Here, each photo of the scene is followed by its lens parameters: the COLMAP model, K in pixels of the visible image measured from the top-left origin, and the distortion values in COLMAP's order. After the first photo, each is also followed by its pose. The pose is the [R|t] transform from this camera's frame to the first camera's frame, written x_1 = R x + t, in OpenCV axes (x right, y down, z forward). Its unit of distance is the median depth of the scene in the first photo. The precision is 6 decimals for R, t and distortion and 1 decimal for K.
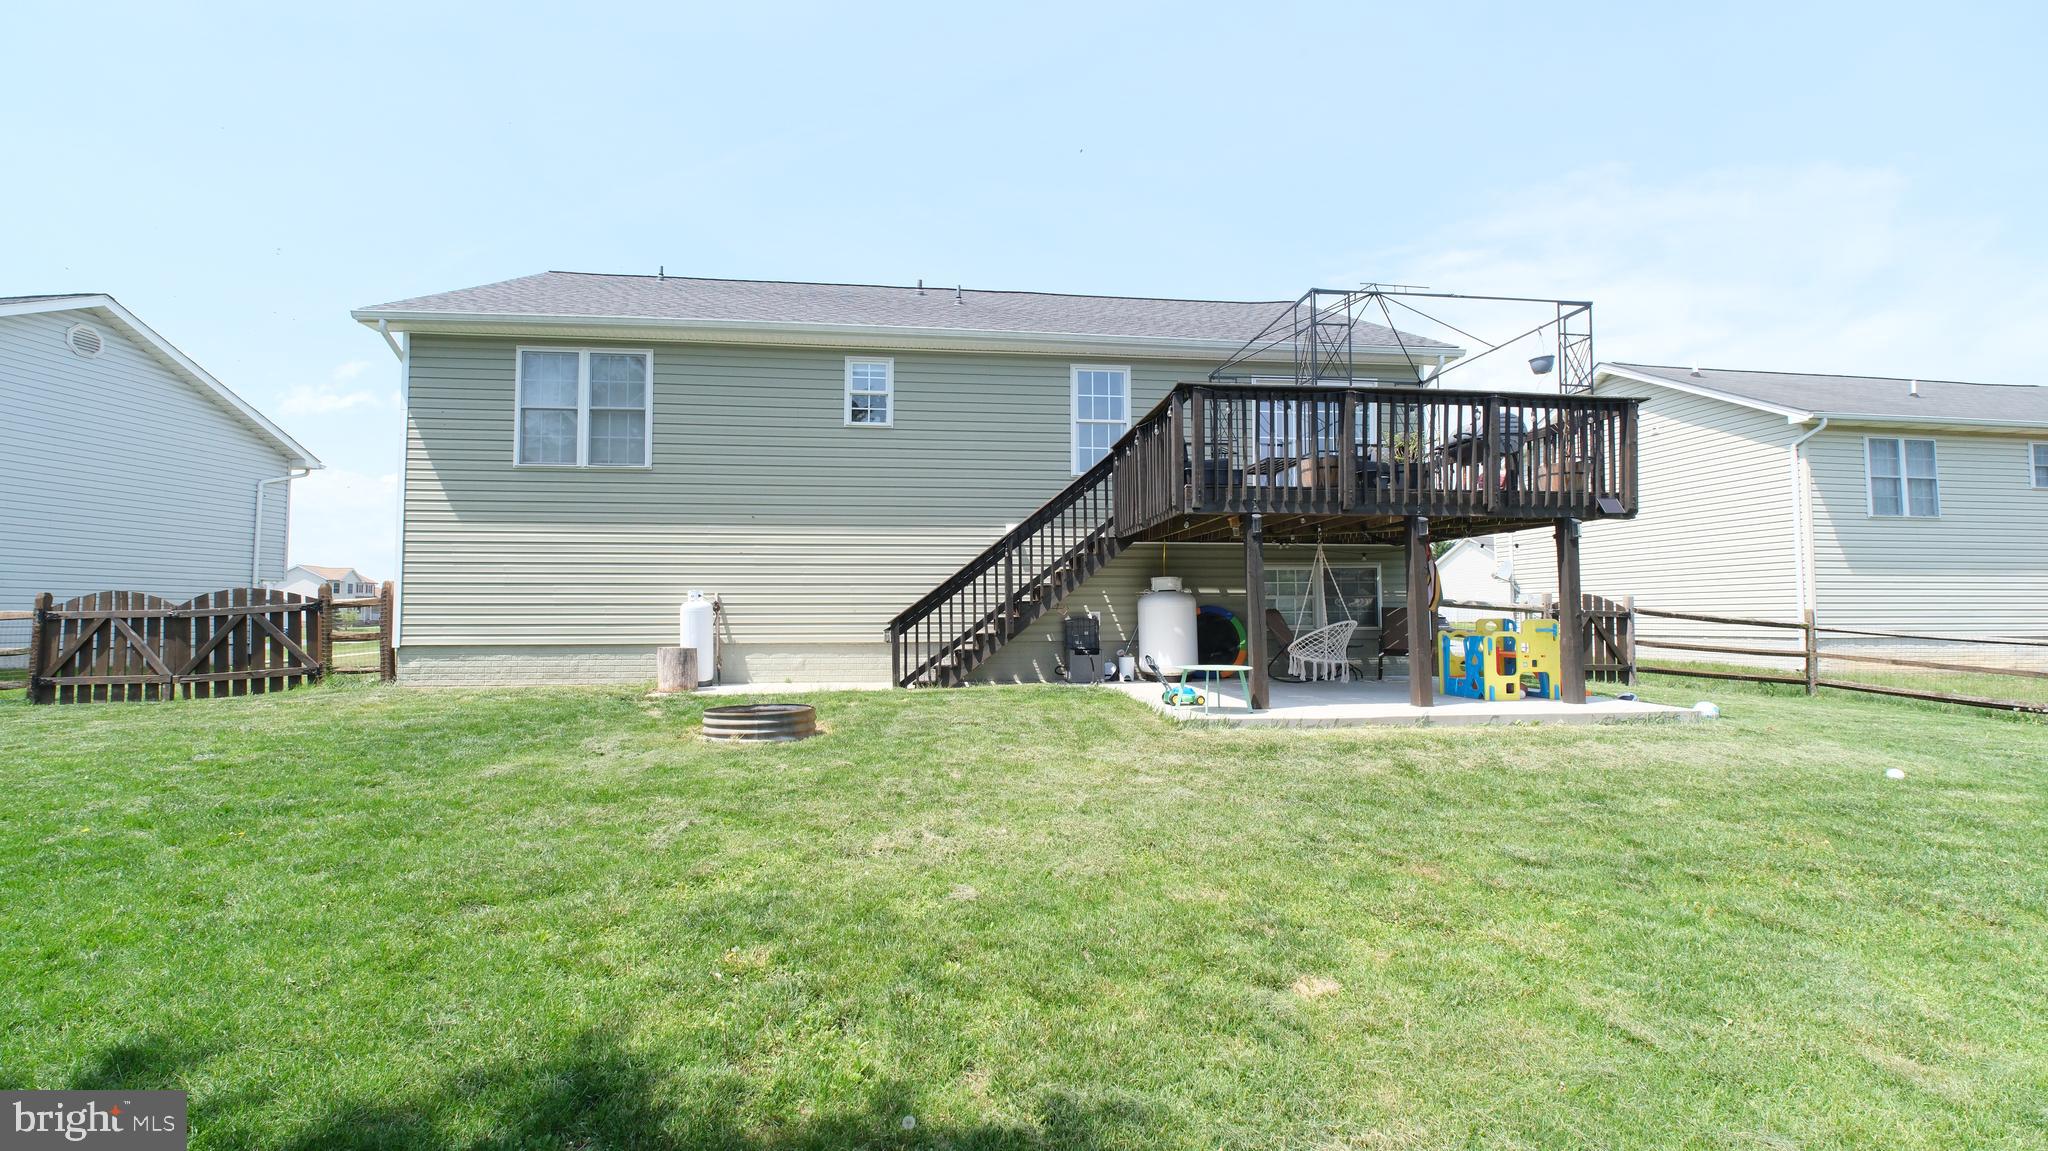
lens RADIAL K [[851.9, 0, 1026.0], [0, 851.9, 575.7], [0, 0, 1]] dist [-0.004555, 0.000049]
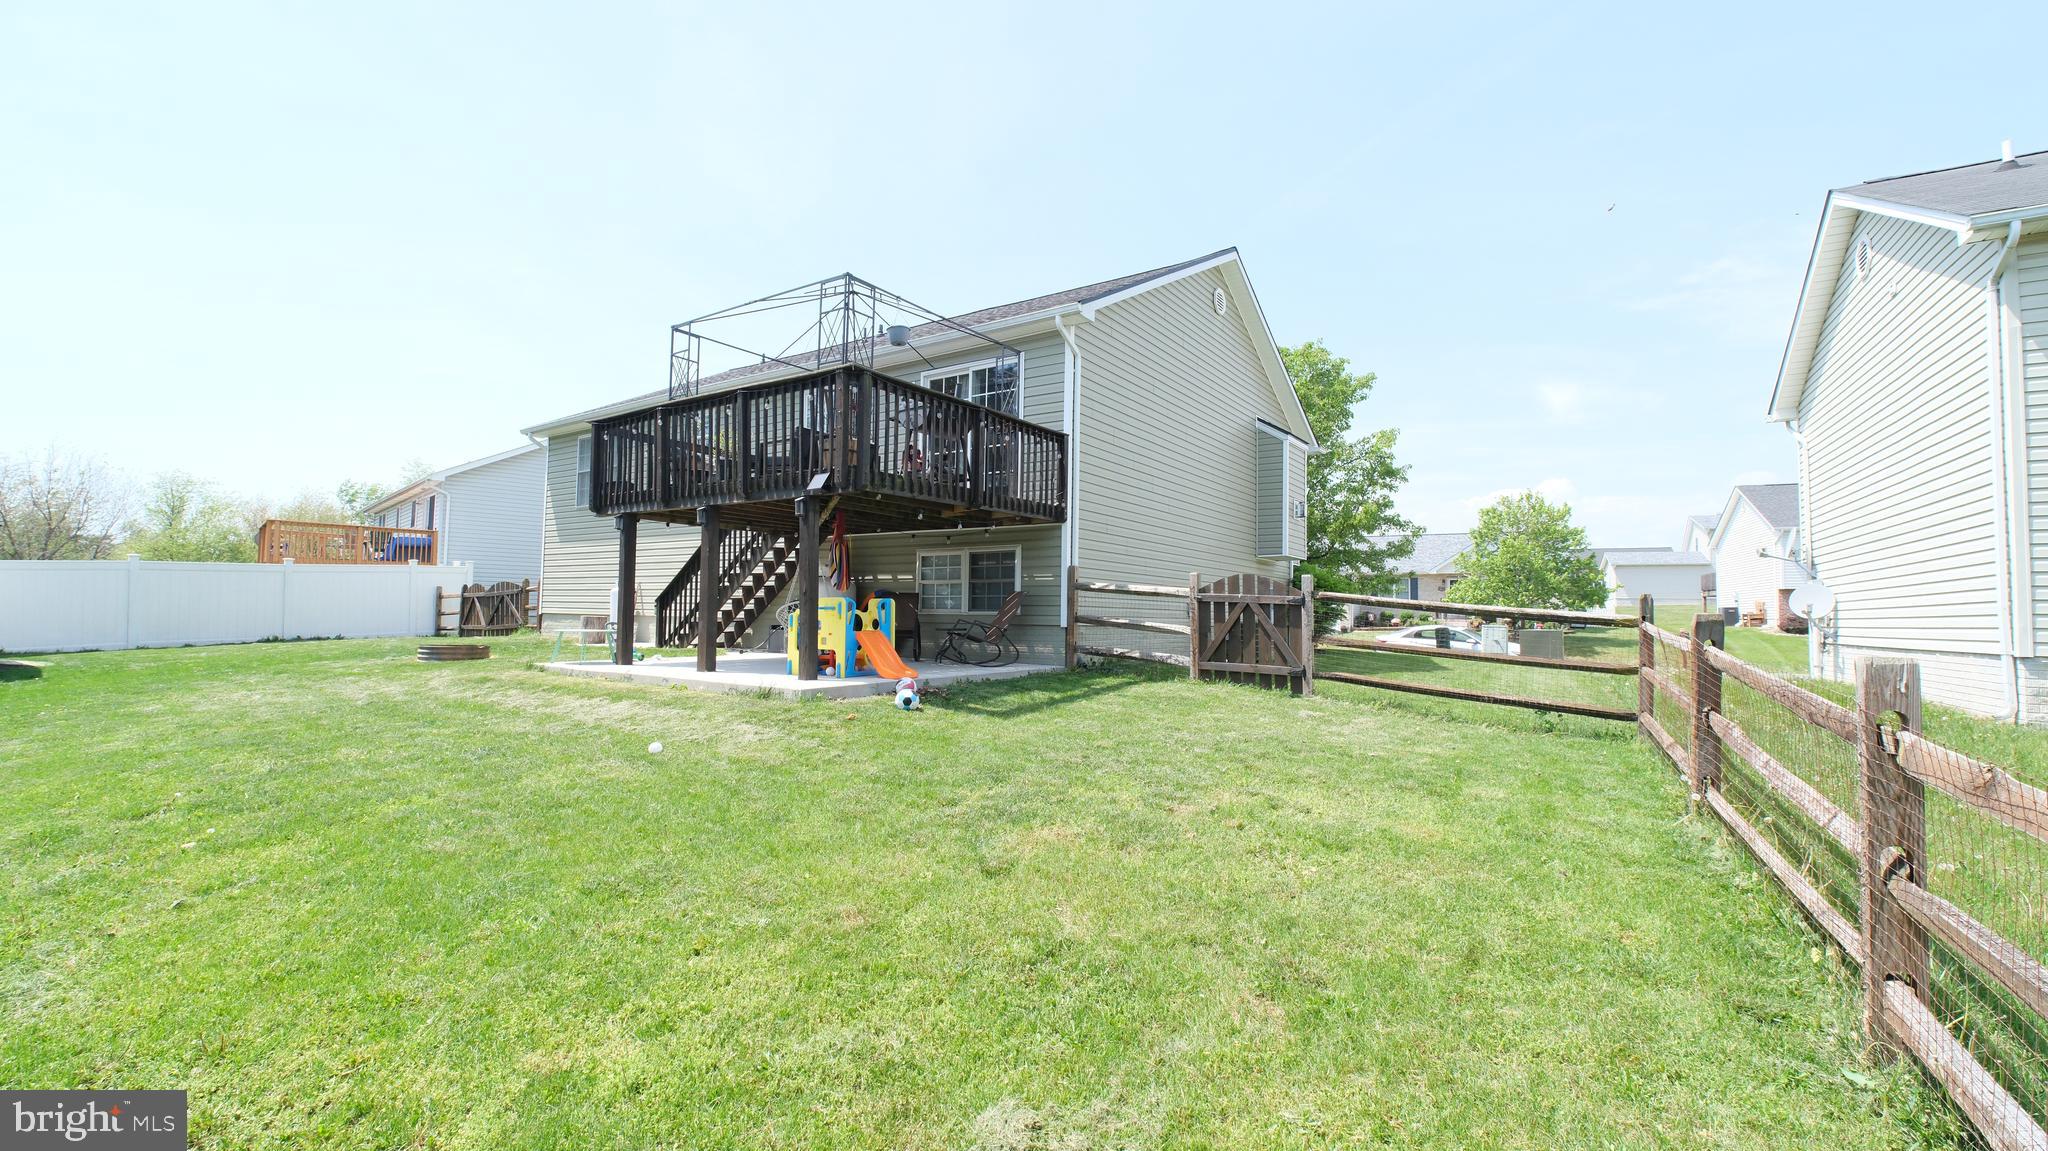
lens RADIAL K [[851.9, 0, 1026.0], [0, 851.9, 575.7], [0, 0, 1]] dist [-0.004555, 0.000049]
pose [[0.752785, -0.018025, -0.658020, 1.079605], [0.022184, 0.999752, -0.002006, 0.022700], [0.657893, -0.013087, 0.752998, 0.285702]]
